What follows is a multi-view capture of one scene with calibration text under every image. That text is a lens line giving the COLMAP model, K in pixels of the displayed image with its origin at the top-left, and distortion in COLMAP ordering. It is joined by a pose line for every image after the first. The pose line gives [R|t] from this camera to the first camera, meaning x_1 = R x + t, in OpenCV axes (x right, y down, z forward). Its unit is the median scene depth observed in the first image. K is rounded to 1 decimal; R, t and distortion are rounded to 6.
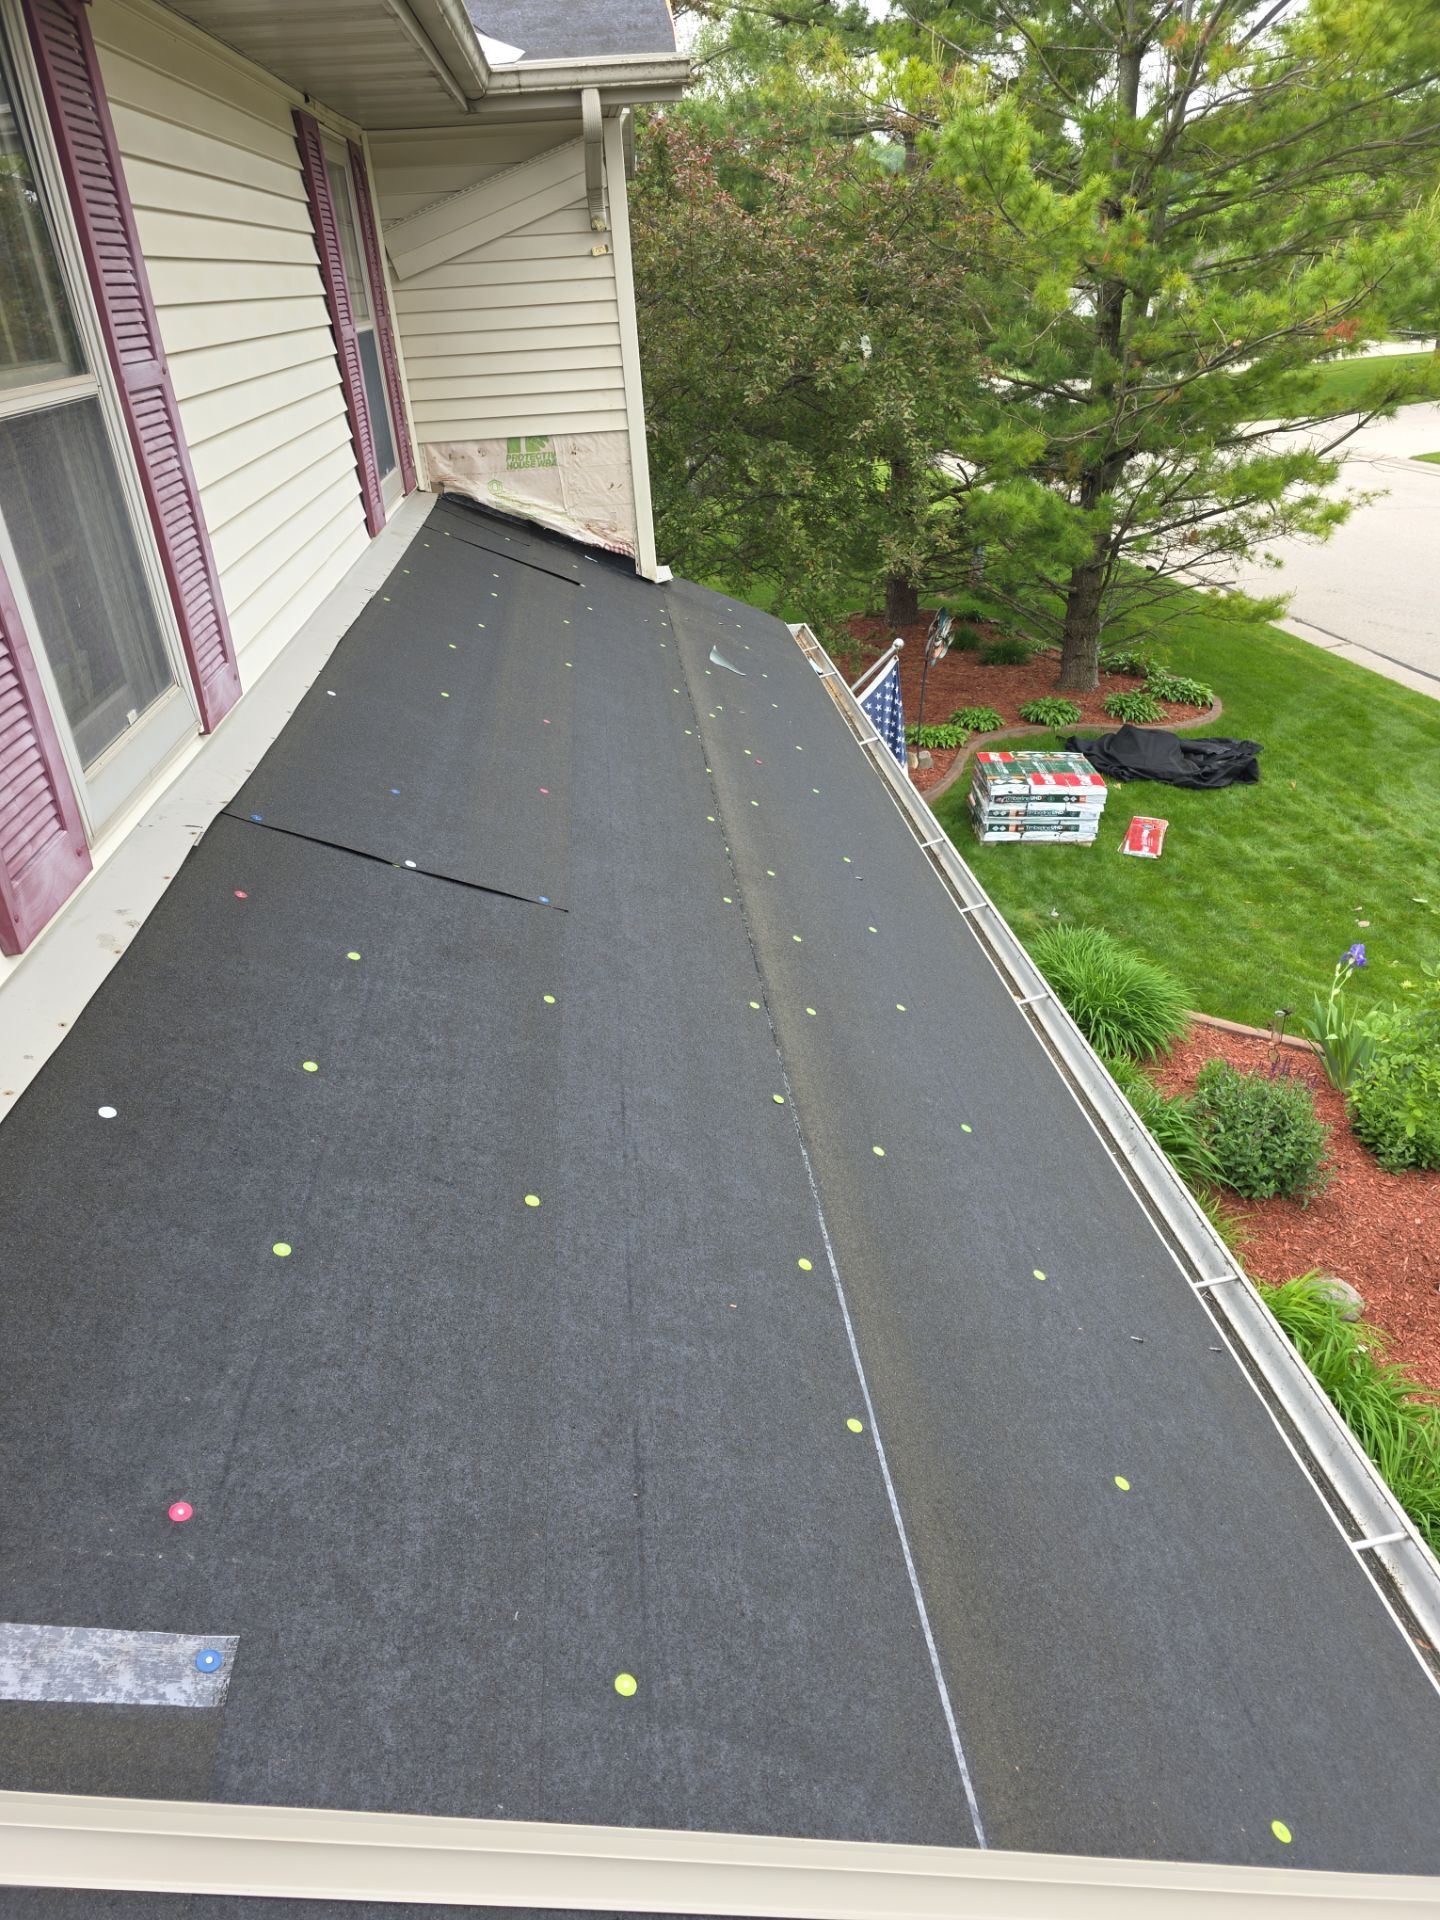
lens RADIAL K [[1286.3, 0, 716.0], [0, 1286.3, 970.0], [0, 0, 1]] dist [0.042683, -0.035567]
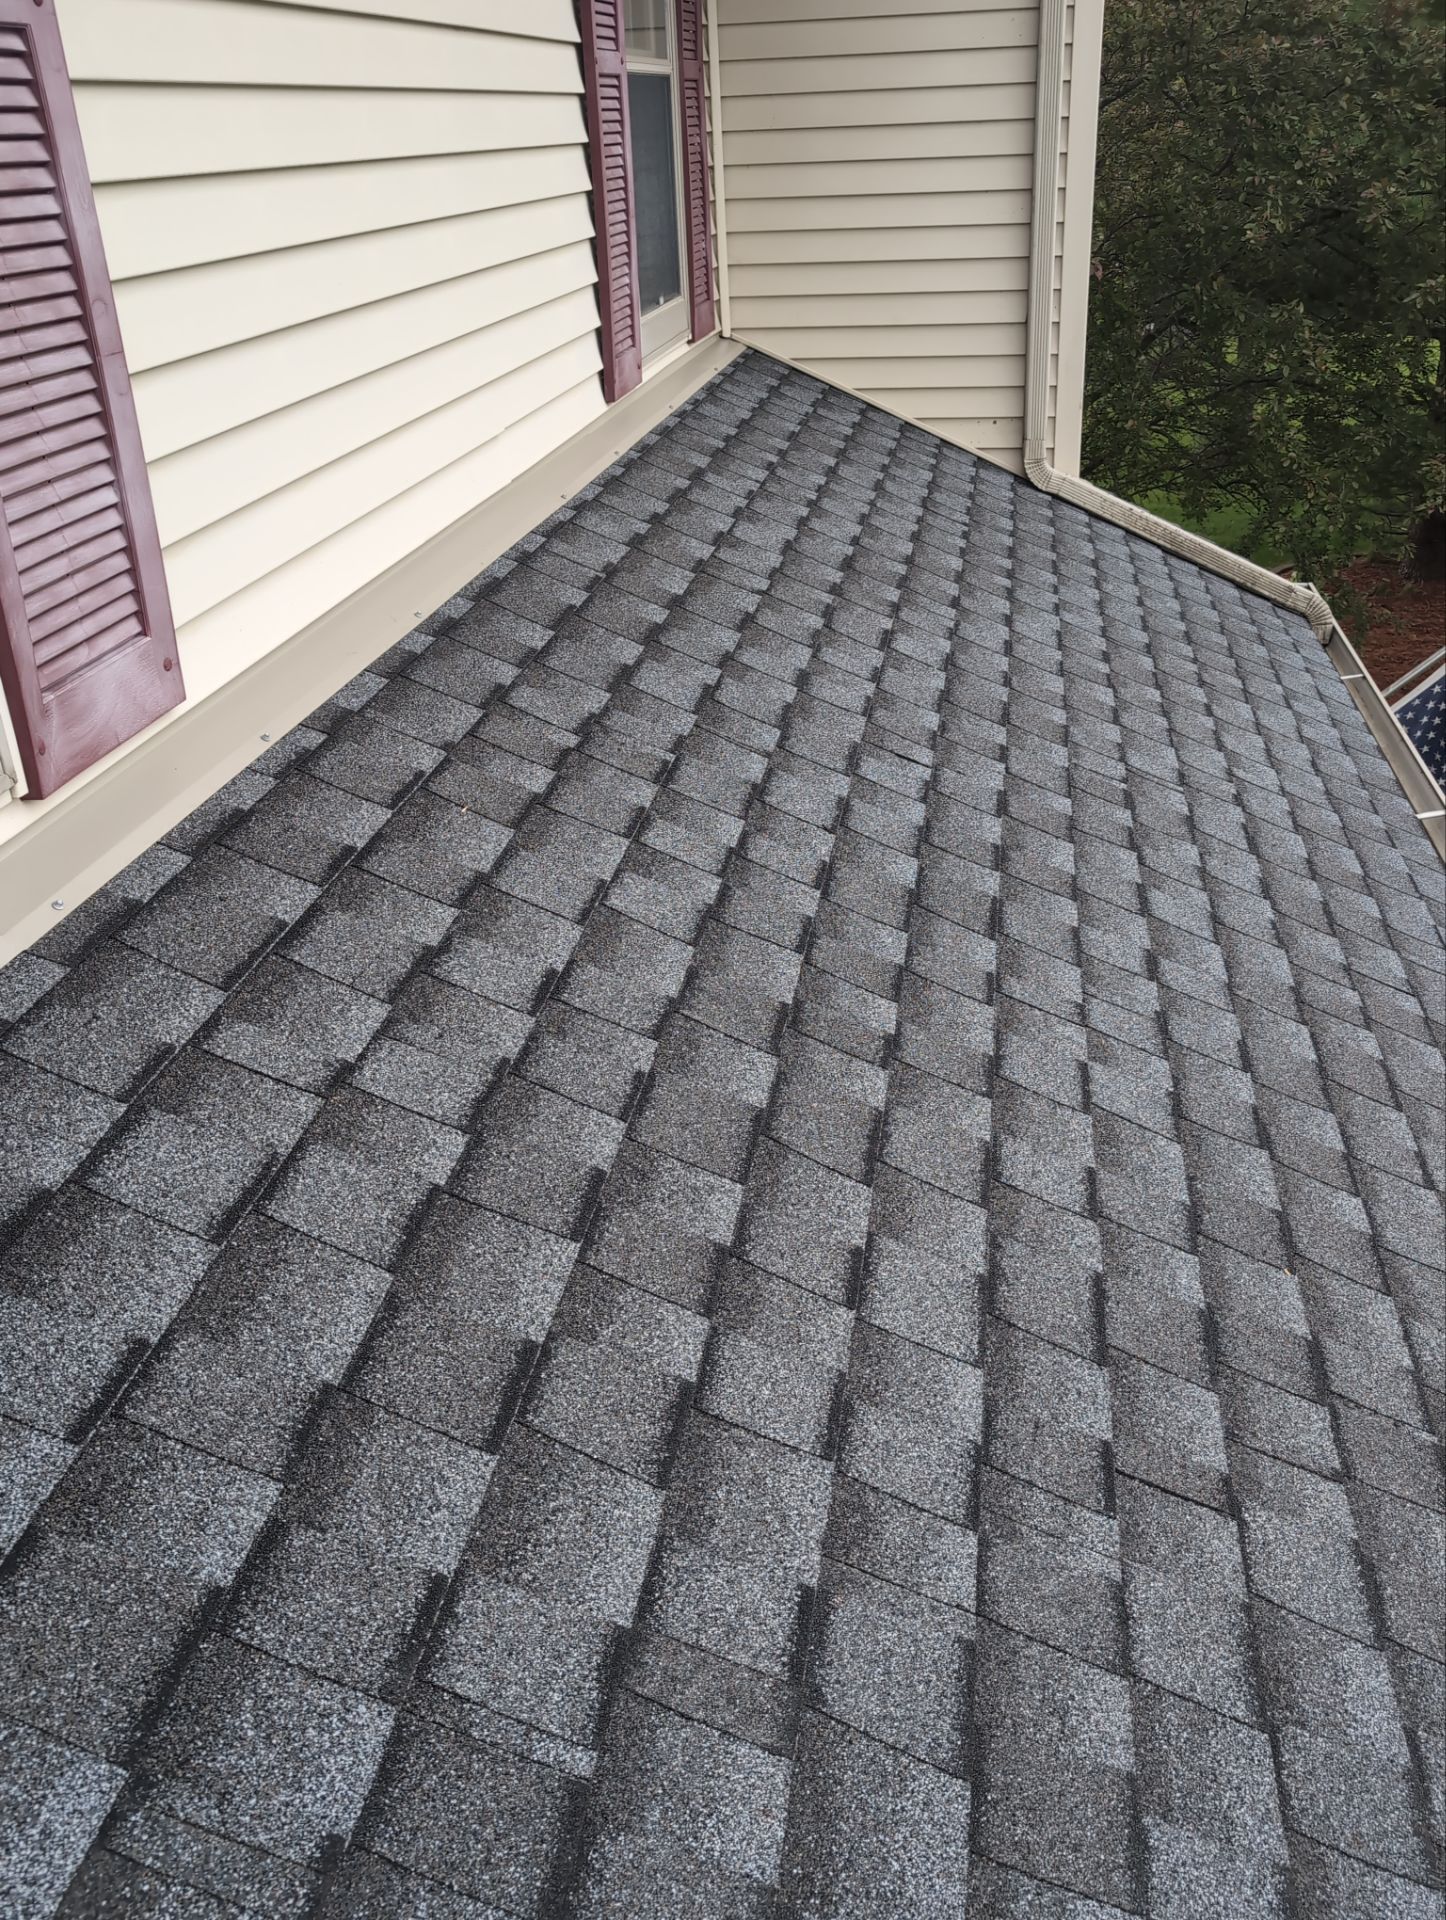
lens RADIAL K [[1650.8, 0, 739.7], [0, 1650.8, 927.5], [0, 0, 1]] dist [0.011433, -0.002020]
pose [[0.970020, 0.124609, -0.208648, -0.012778], [-0.130299, 0.991380, -0.013698, -0.070650], [0.205143, 0.040474, 0.977895, 0.213437]]
